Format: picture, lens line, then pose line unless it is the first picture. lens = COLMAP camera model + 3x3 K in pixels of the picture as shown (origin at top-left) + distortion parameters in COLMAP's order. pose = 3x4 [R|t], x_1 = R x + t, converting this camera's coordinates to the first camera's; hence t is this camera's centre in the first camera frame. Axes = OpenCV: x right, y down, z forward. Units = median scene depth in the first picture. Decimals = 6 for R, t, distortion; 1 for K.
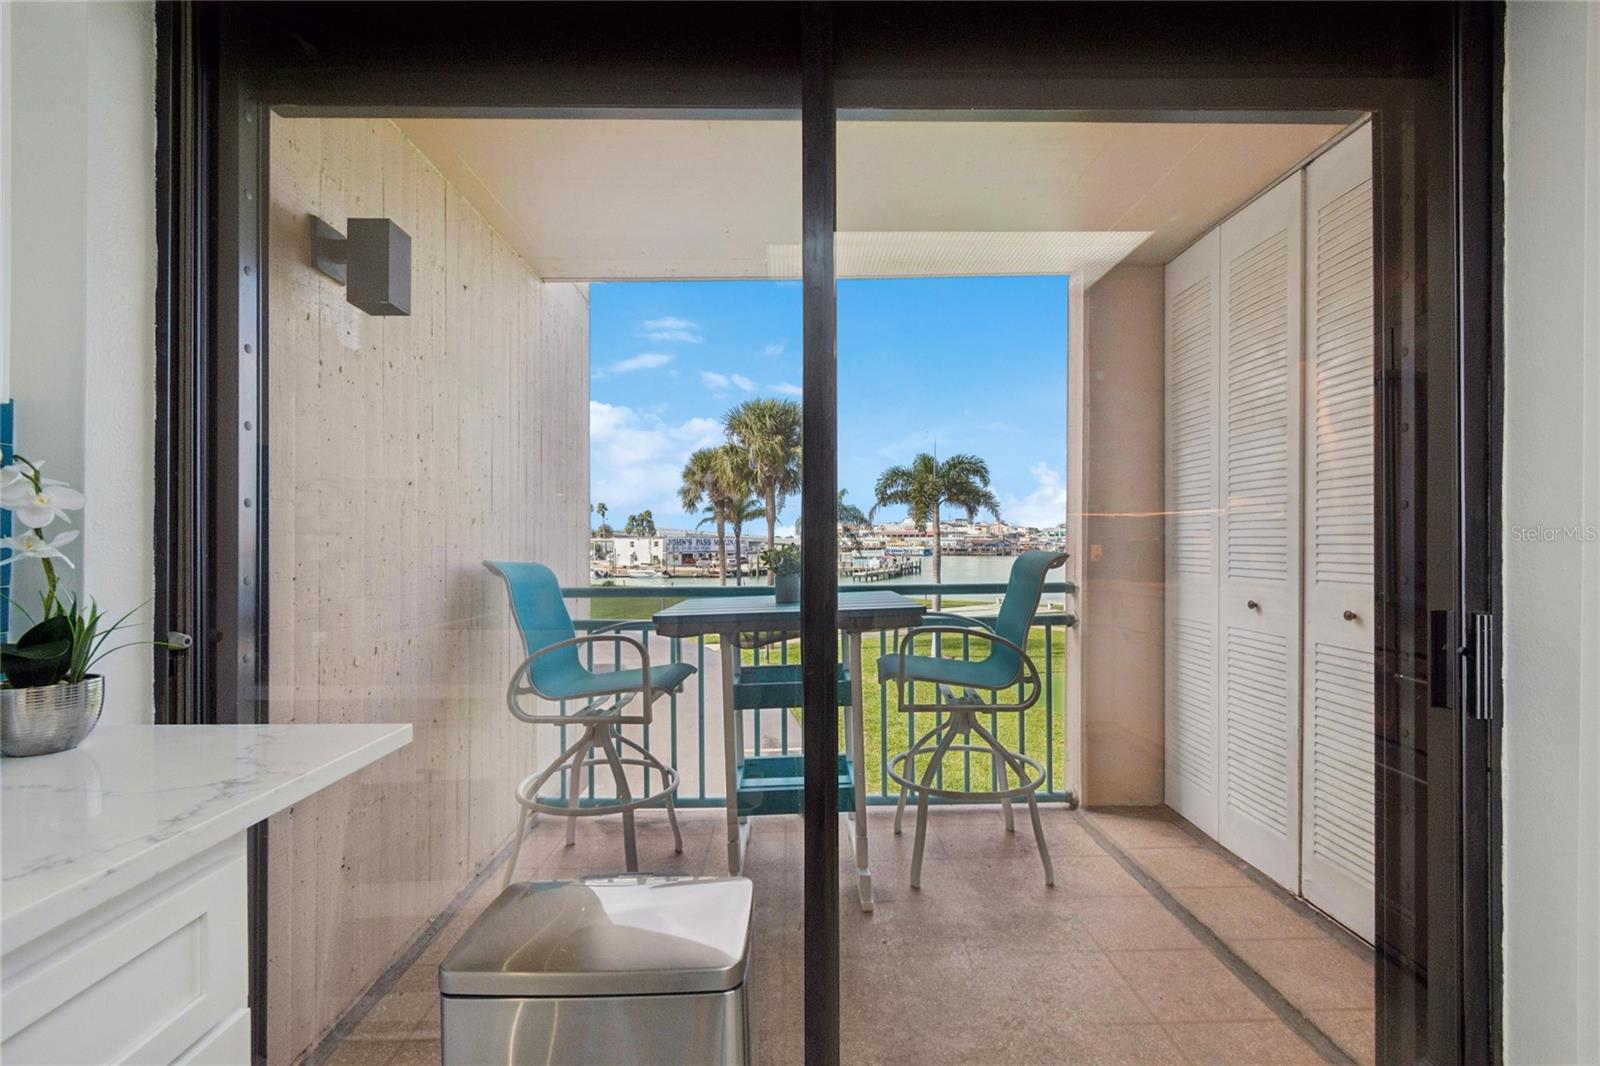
lens RADIAL K [[701.6, 0, 801.9], [0, 701.6, 545.7], [0, 0, 1]] dist [0.000908, 0.000133]
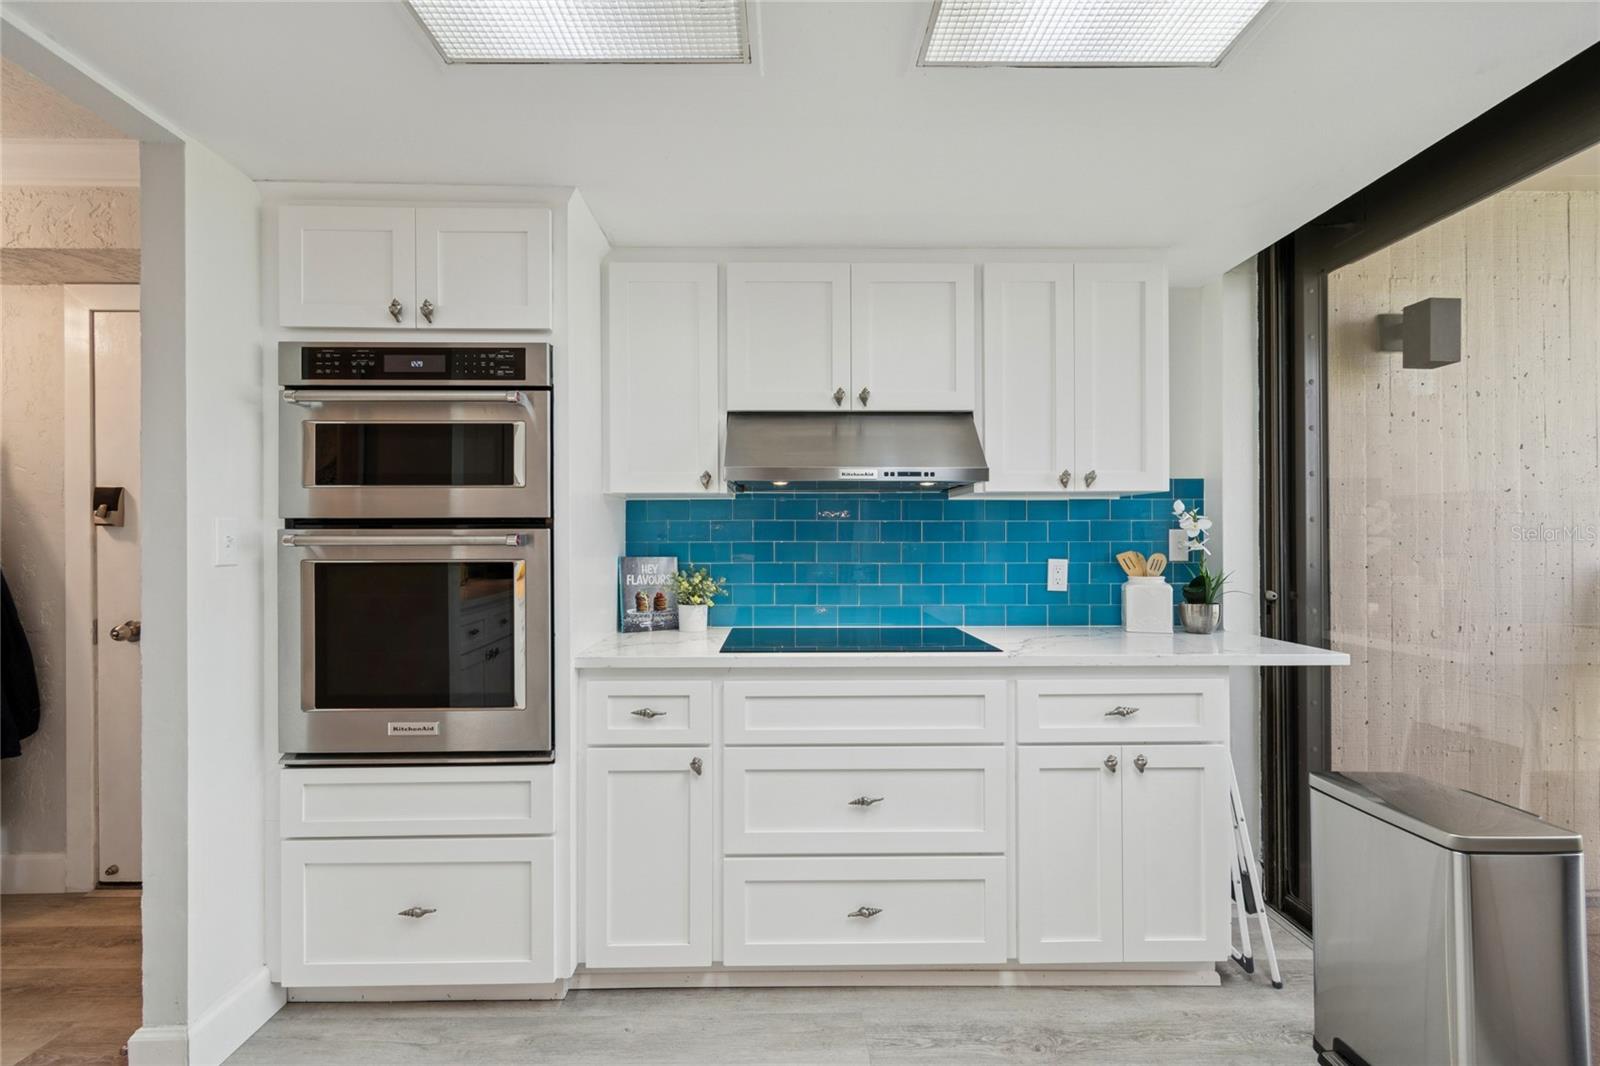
lens RADIAL K [[704.4, 0, 808.9], [0, 704.4, 533.8], [0, 0, 1]] dist [0.002290, -0.000350]
pose [[-0.005486, -0.010188, -0.999933, 0.057369], [0.000259, 0.999948, -0.010189, -0.000573], [0.999985, -0.000315, -0.005484, -0.012695]]
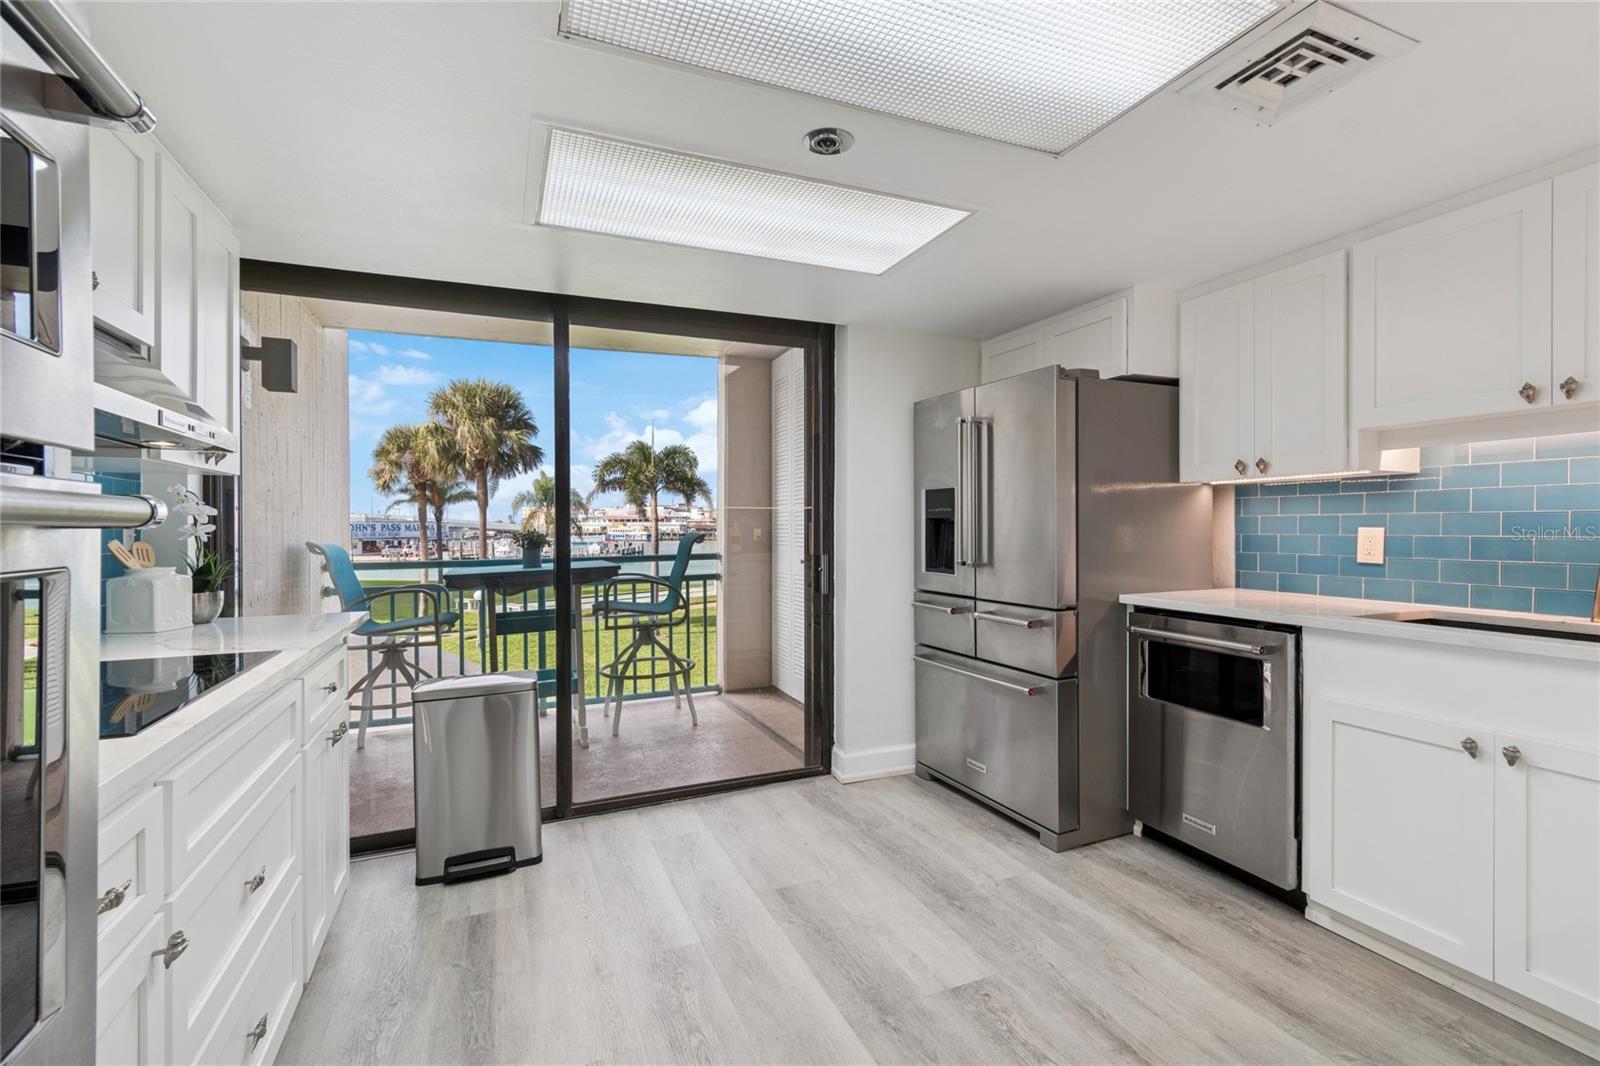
lens RADIAL K [[710.1, 0, 805.0], [0, 710.1, 539.3], [0, 0, 1]] dist [0.000884, -0.000063]
pose [[0.924634, -0.008527, 0.380762, -0.006769], [0.003831, 0.999907, 0.013089, 0.000314], [-0.380838, -0.010644, 0.924580, -0.081643]]
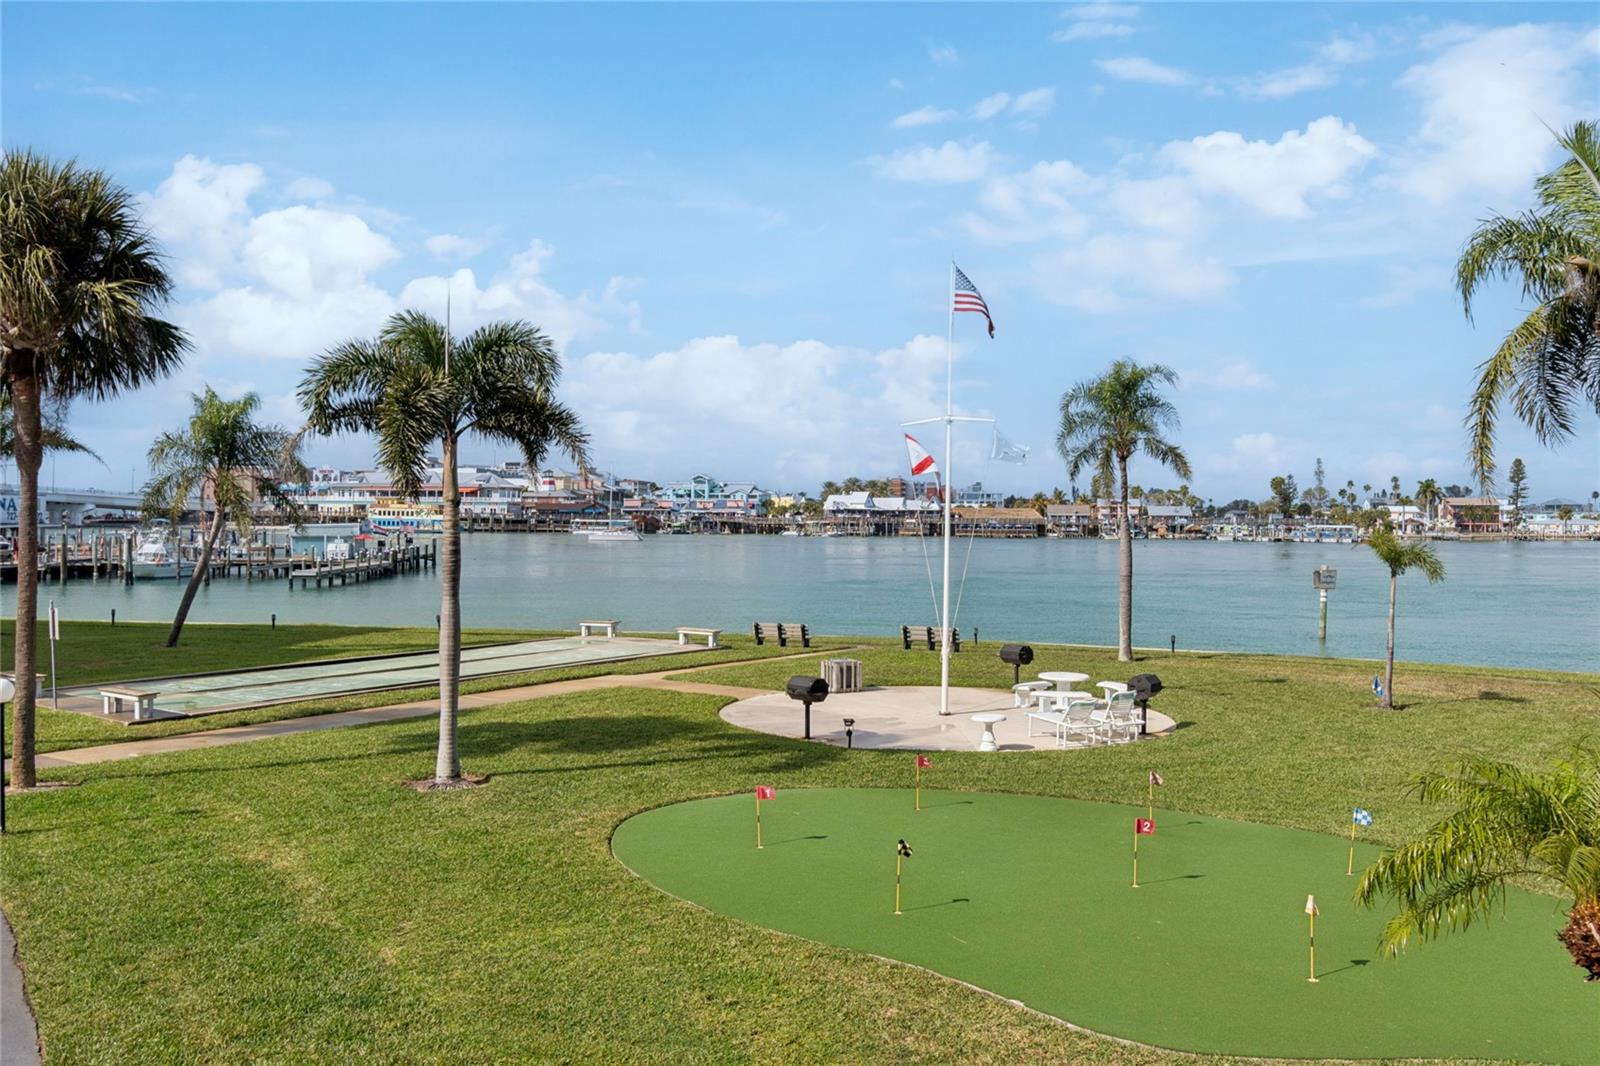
lens RADIAL K [[1323.2, 0, 800.0], [0, 1323.2, 533.0], [0, 0, 1]] dist [0.007884, 0.003751]
pose [[0.907393, 0.000779, 0.420282, 0.042777], [-0.007266, 0.999878, 0.013835, -0.010176], [-0.420220, -0.015608, 0.907288, 0.155616]]
